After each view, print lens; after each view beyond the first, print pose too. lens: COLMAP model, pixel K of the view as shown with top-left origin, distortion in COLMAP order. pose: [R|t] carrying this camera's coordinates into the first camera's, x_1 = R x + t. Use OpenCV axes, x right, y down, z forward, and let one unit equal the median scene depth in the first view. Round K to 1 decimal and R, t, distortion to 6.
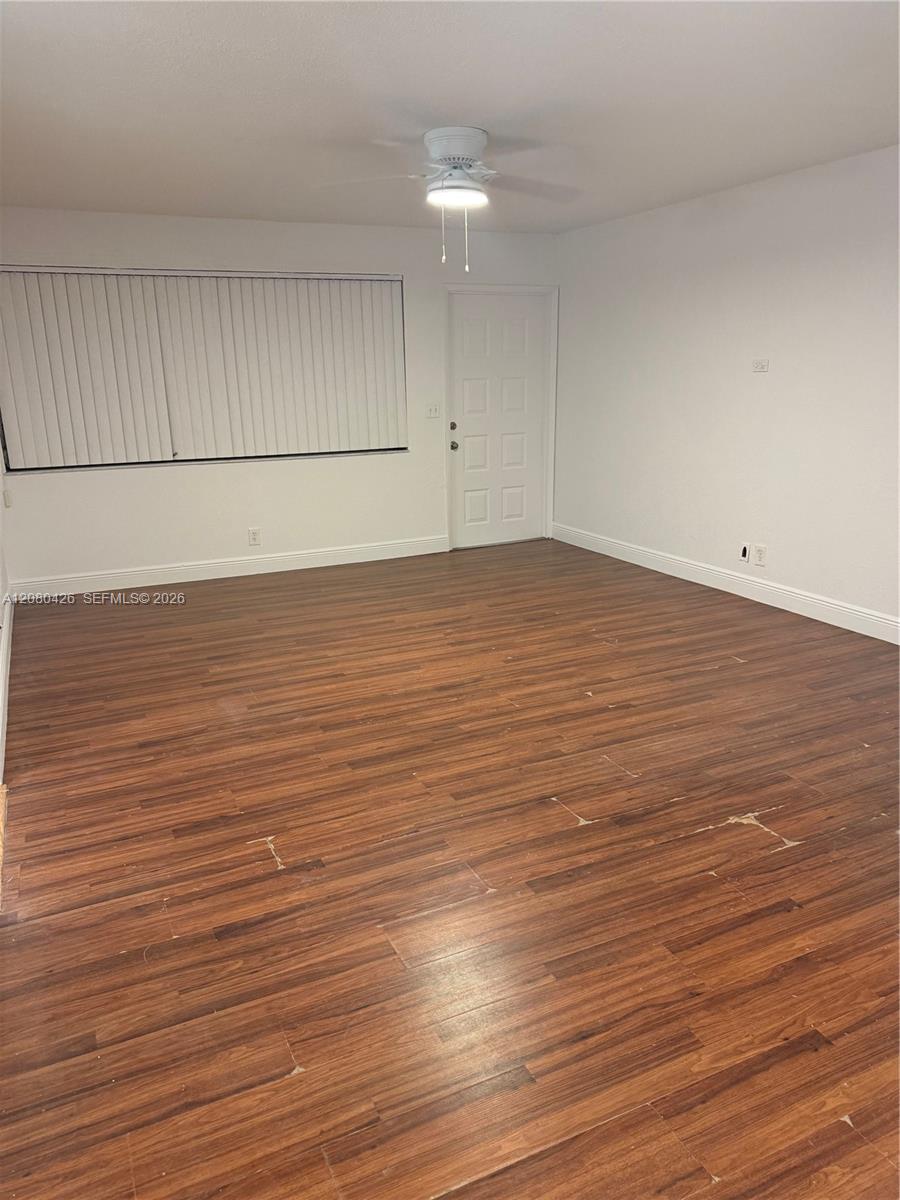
lens RADIAL K [[852.7, 0, 447.7], [0, 852.7, 599.0], [0, 0, 1]] dist [0.044422, -0.052037]
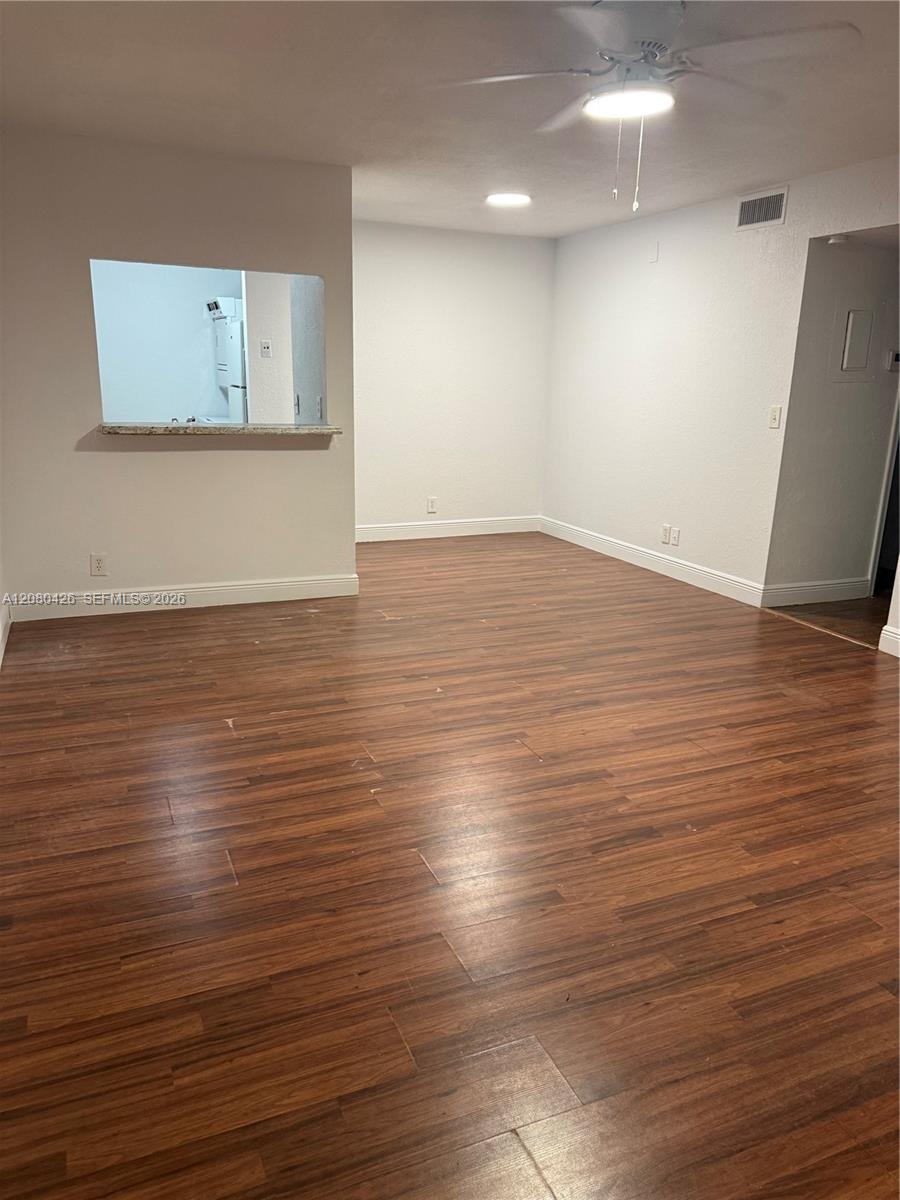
lens RADIAL K [[852.7, 0, 447.7], [0, 852.7, 599.0], [0, 0, 1]] dist [0.044422, -0.052037]
pose [[-0.999553, -0.004590, 0.029540, 0.126118], [0.010608, 0.869375, 0.494039, -0.454804], [-0.027949, 0.494131, -0.868938, 1.773093]]
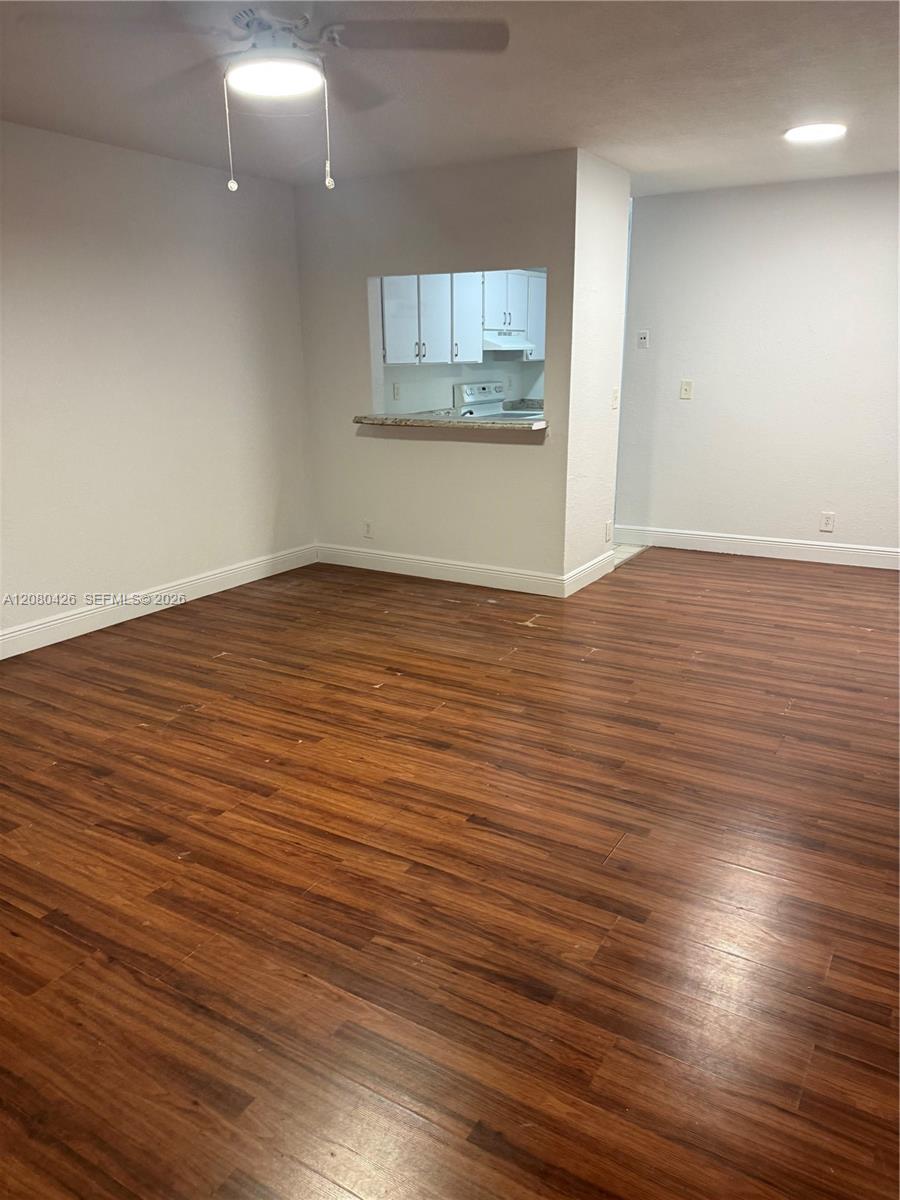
lens RADIAL K [[852.7, 0, 447.7], [0, 852.7, 599.0], [0, 0, 1]] dist [0.044422, -0.052037]
pose [[-0.561271, -0.199306, 0.803275, -0.638225], [0.234981, 0.892254, 0.385572, -0.332519], [-0.793573, 0.405165, -0.453964, 1.323595]]
